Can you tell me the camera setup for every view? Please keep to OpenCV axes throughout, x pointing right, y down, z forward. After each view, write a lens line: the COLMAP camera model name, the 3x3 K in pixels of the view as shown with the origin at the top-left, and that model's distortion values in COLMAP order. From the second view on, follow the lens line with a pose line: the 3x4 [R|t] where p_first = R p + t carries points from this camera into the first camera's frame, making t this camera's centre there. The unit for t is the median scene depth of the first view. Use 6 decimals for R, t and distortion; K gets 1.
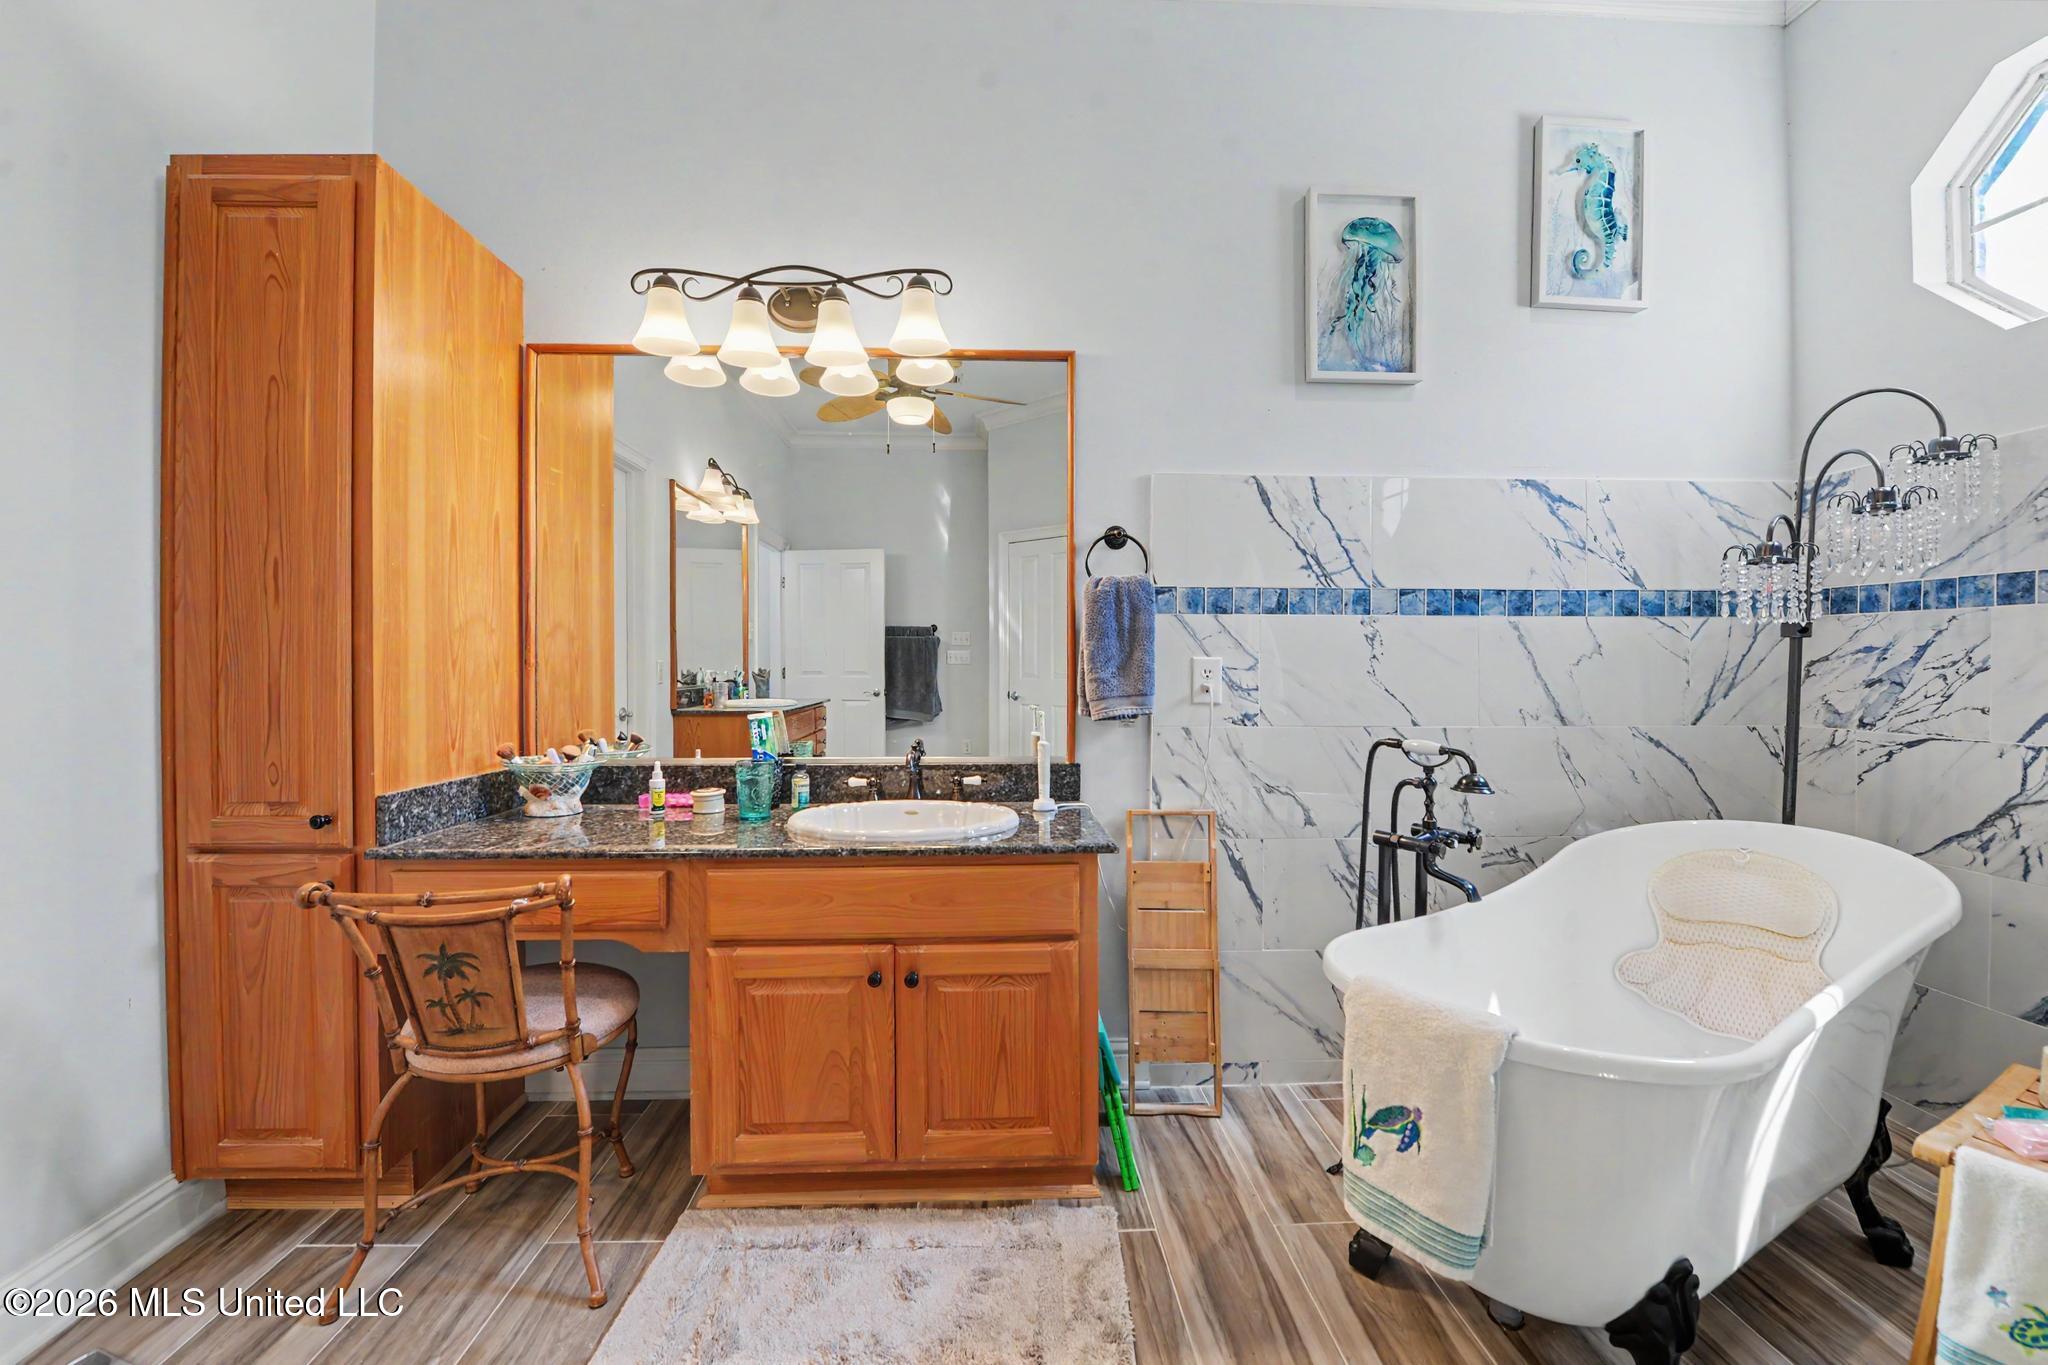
lens RADIAL K [[821.5, 0, 1020.9], [0, 821.5, 678.6], [0, 0, 1]] dist [-0.019381, -0.000816]
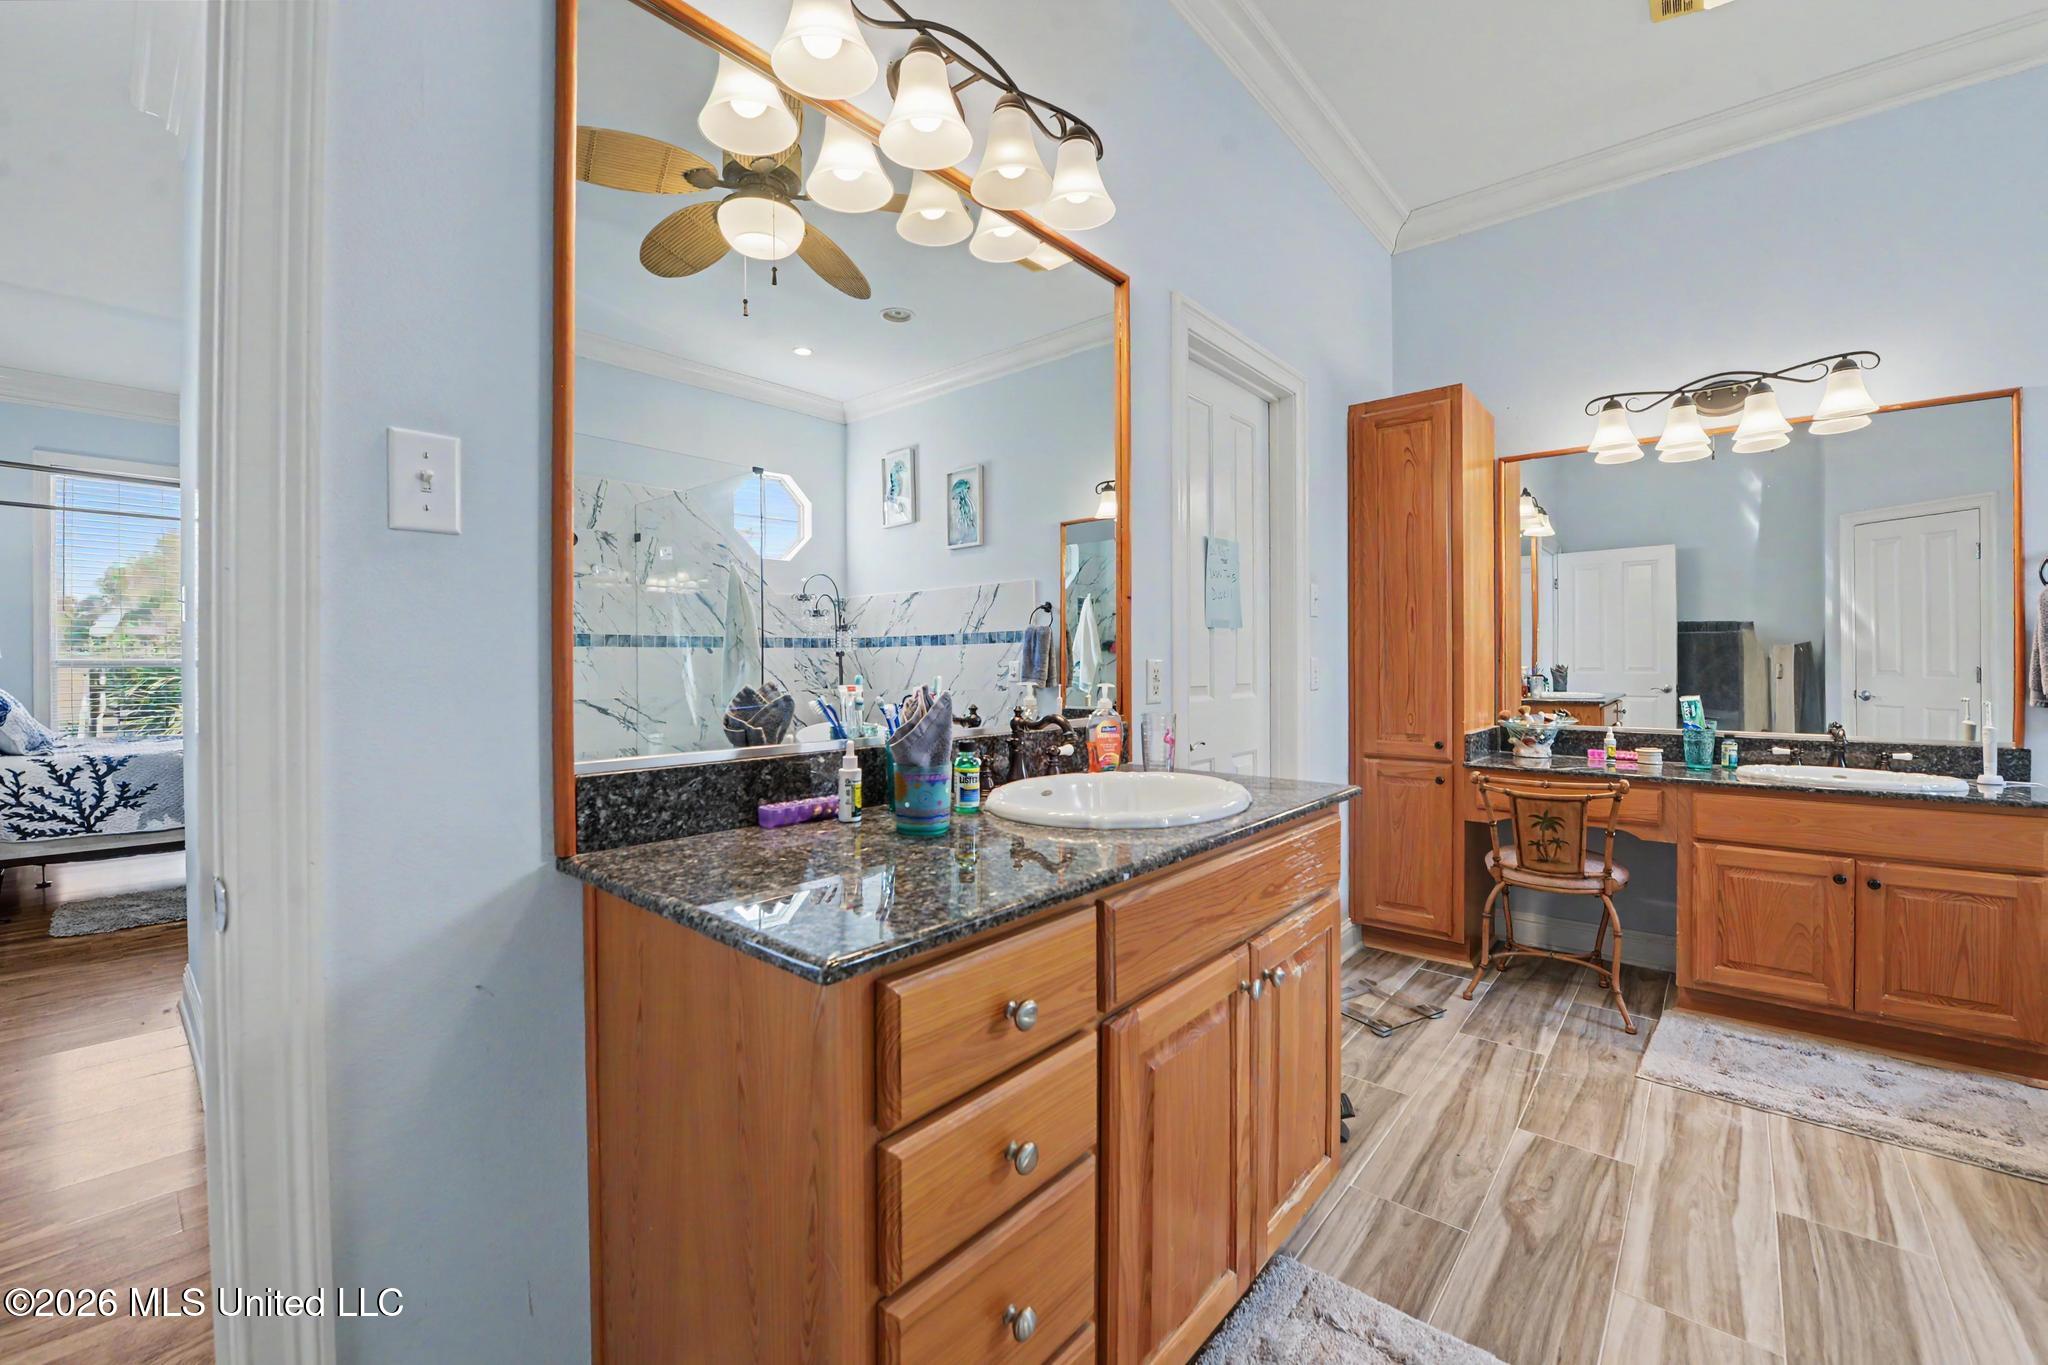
lens RADIAL K [[821.5, 0, 1029.3], [0, 821.5, 666.9], [0, 0, 1]] dist [-0.019381, -0.000816]
pose [[0.723415, 0.003847, -0.690402, -0.192817], [-0.009927, 0.999939, -0.004829, 0.009341], [0.690342, 0.010347, 0.723409, -0.844749]]
